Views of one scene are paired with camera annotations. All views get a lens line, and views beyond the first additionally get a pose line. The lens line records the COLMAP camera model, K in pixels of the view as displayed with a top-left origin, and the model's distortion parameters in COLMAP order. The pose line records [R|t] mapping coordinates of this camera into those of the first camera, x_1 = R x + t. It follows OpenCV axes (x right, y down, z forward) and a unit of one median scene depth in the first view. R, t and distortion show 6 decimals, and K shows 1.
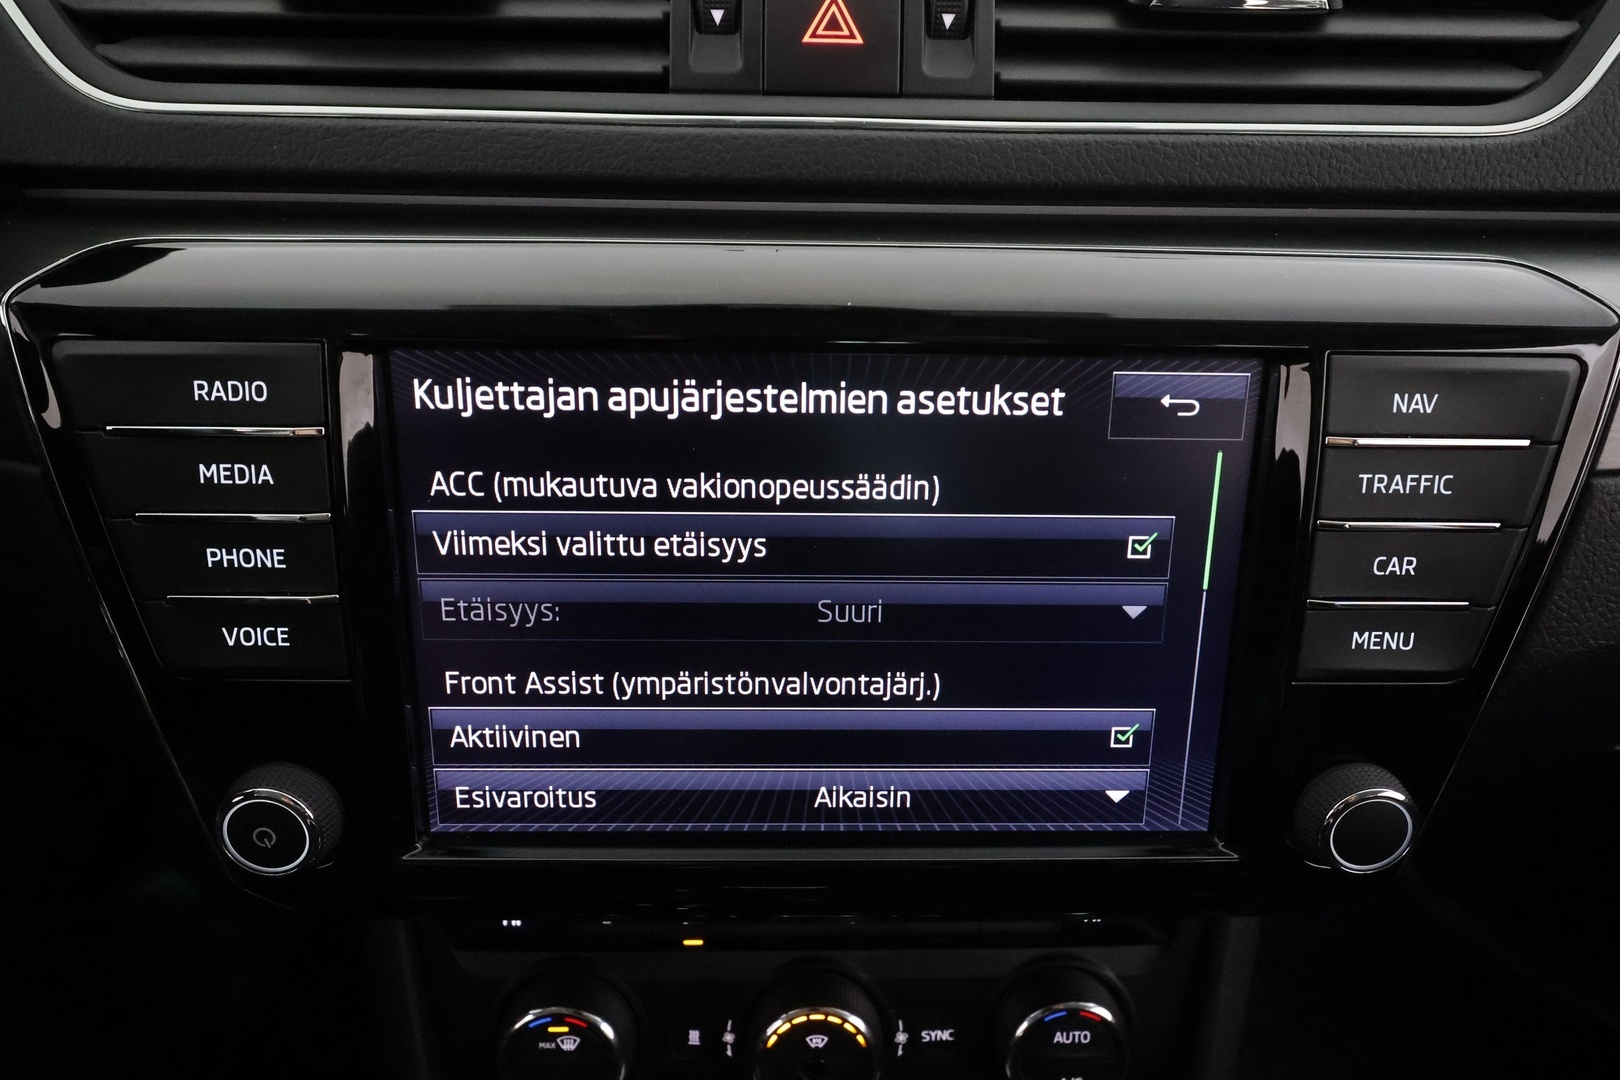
lens RADIAL K [[988.2, 0, 806.8], [0, 988.2, 534.8], [0, 0, 1]] dist [-0.002096, -0.003091]
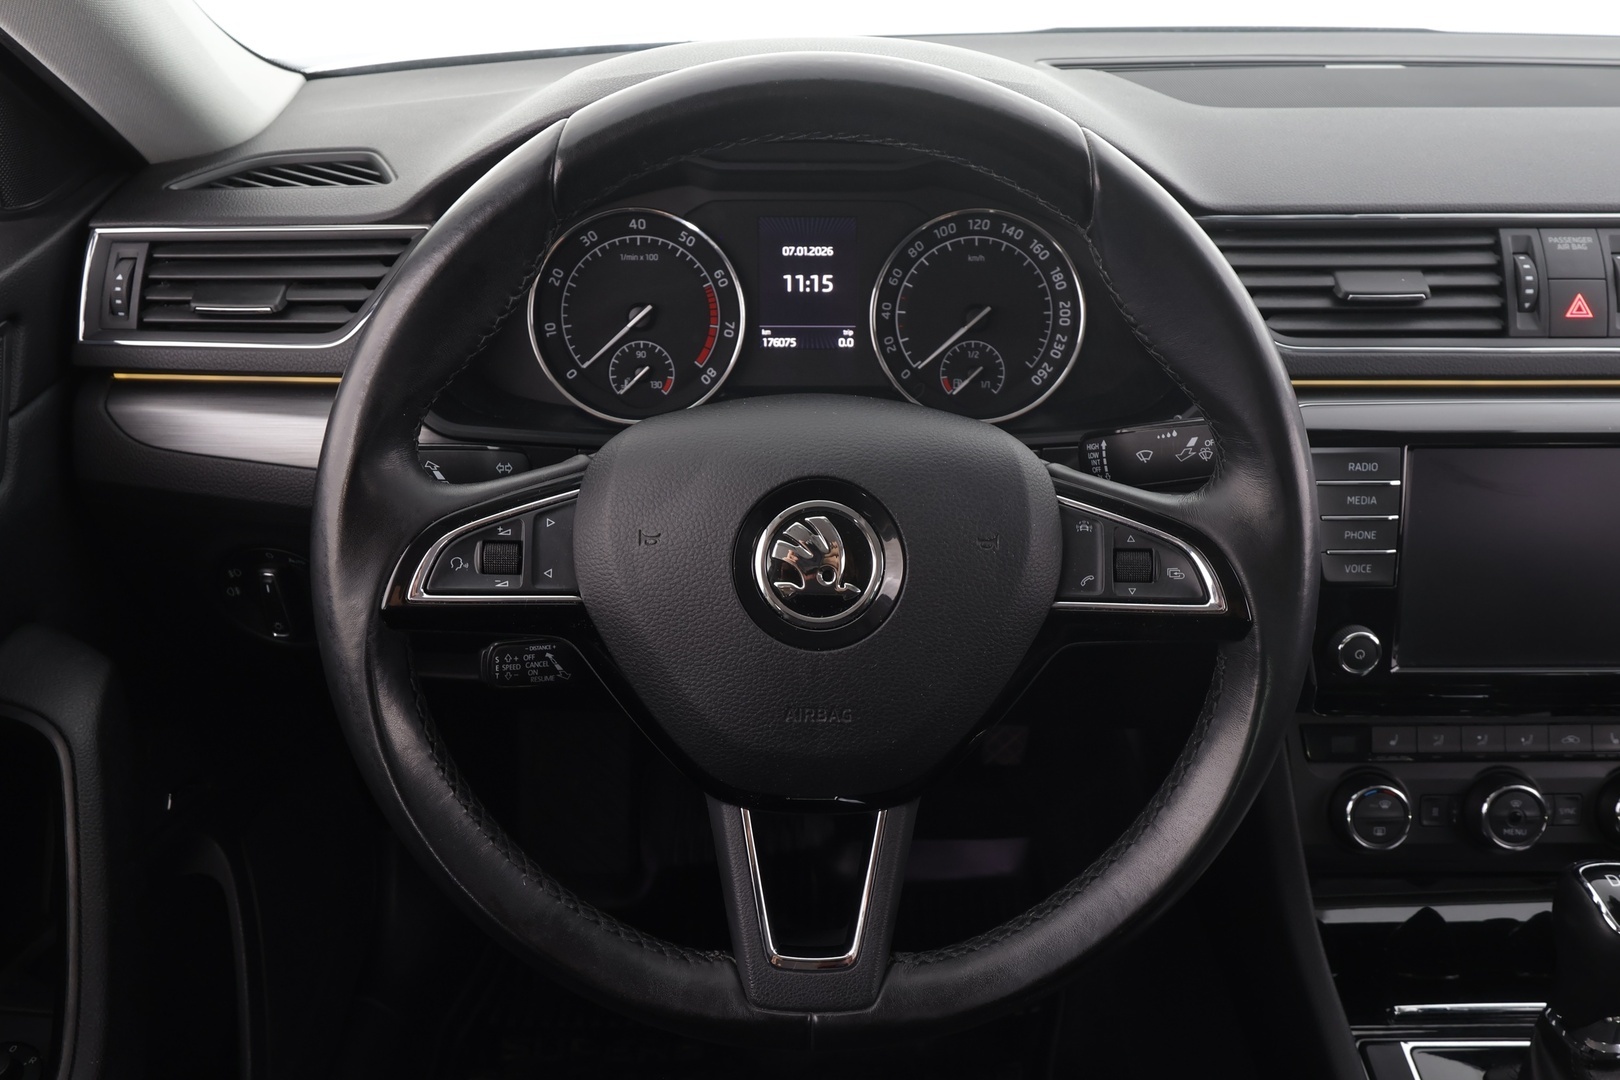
lens RADIAL K [[1266.1, 0, 804.5], [0, 1266.1, 541.6], [0, 0, 1]] dist [-0.001467, 0.005660]
pose [[0.999830, -0.012169, -0.013839, -1.798152], [0.011184, 0.997544, -0.069142, 0.227219], [0.014646, 0.068975, 0.997511, -2.018351]]
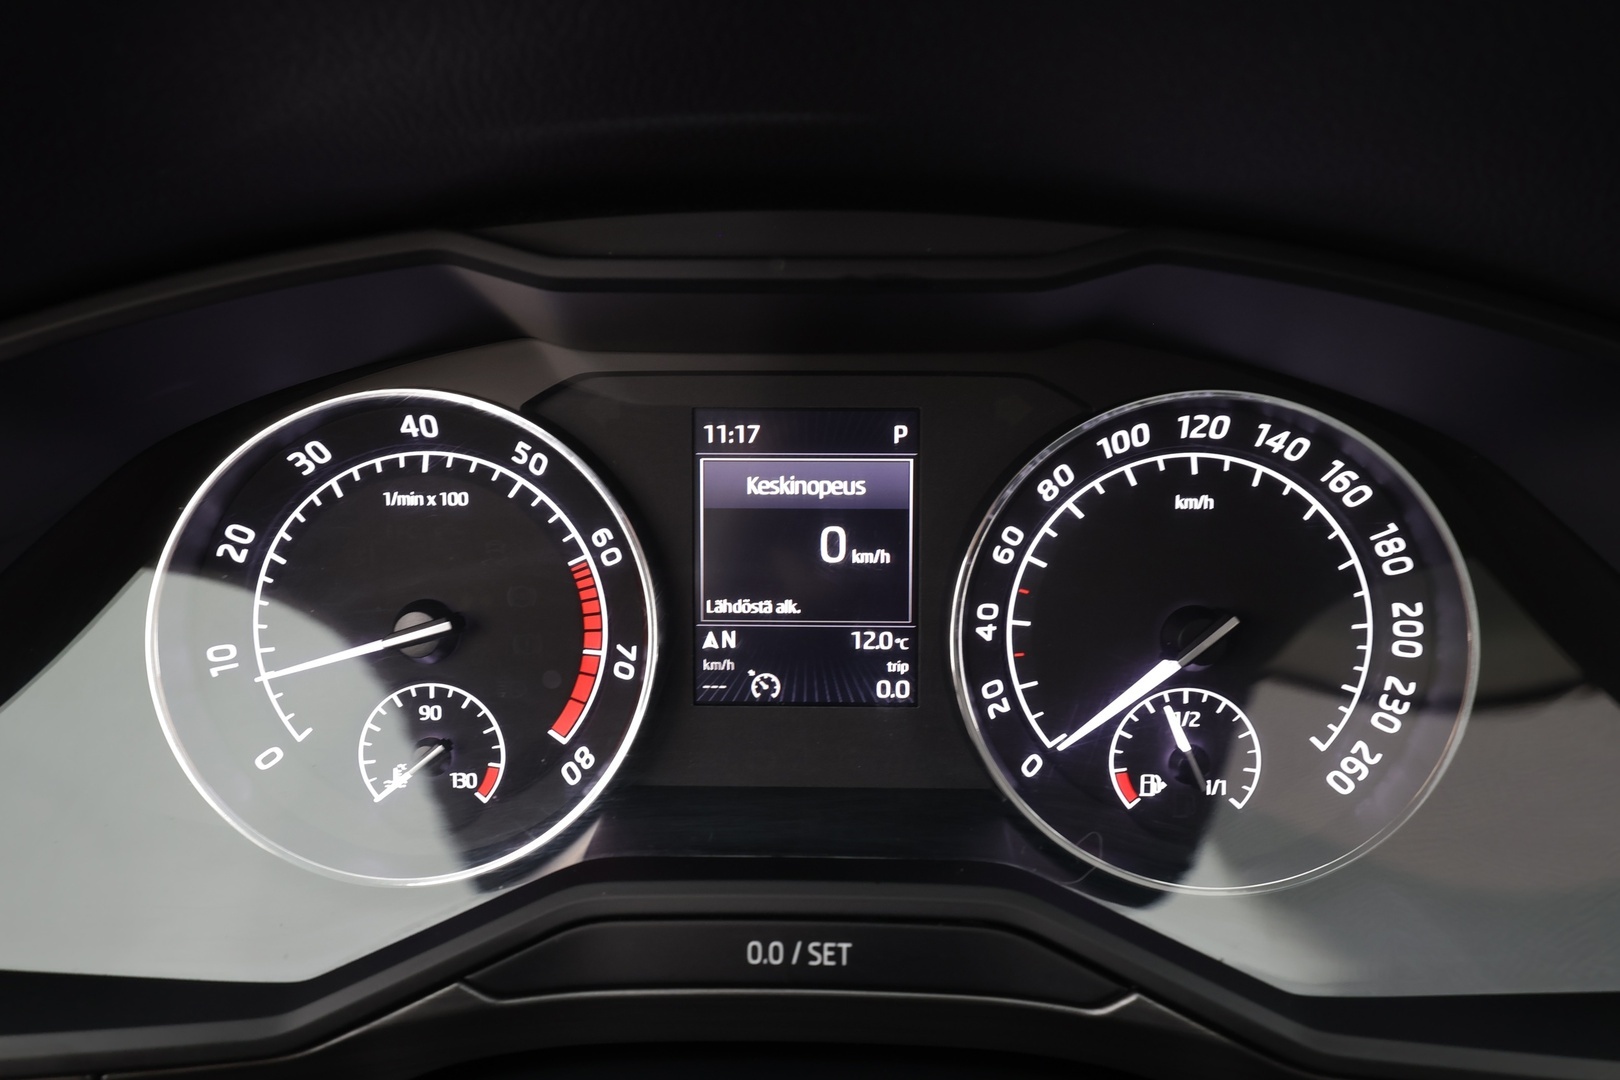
lens RADIAL K [[988.2, 0, 811.2], [0, 988.2, 540.7], [0, 0, 1]] dist [-0.002096, -0.003091]
pose [[0.998398, -0.009773, -0.055724, -1.755830], [-0.002218, 0.977450, -0.211157, -0.484971], [0.056531, 0.210942, 0.975863, 0.221352]]
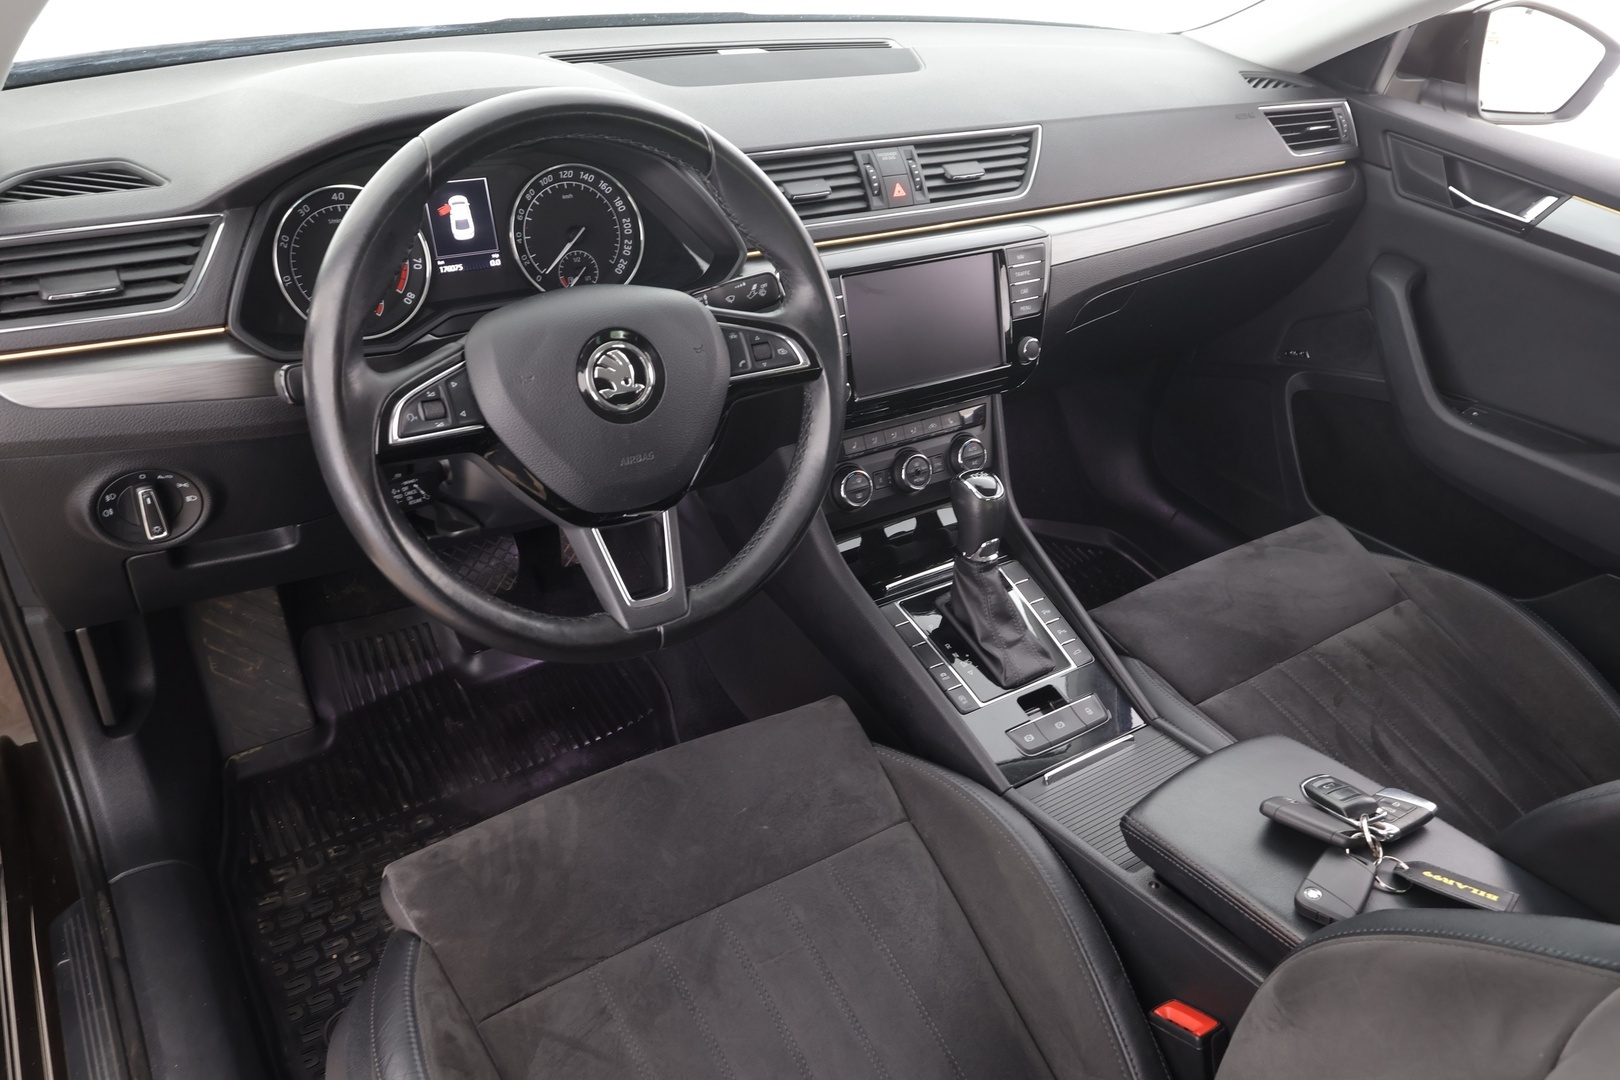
lens RADIAL K [[1171.6, 0, 812.2], [0, 1171.6, 537.0], [0, 0, 1]] dist [0.003914, -0.002731]
pose [[0.841977, -0.255467, 0.475195, -3.204448], [0.247319, 0.965553, 0.080872, 0.458268], [-0.479487, 0.049432, 0.876156, -3.349728]]
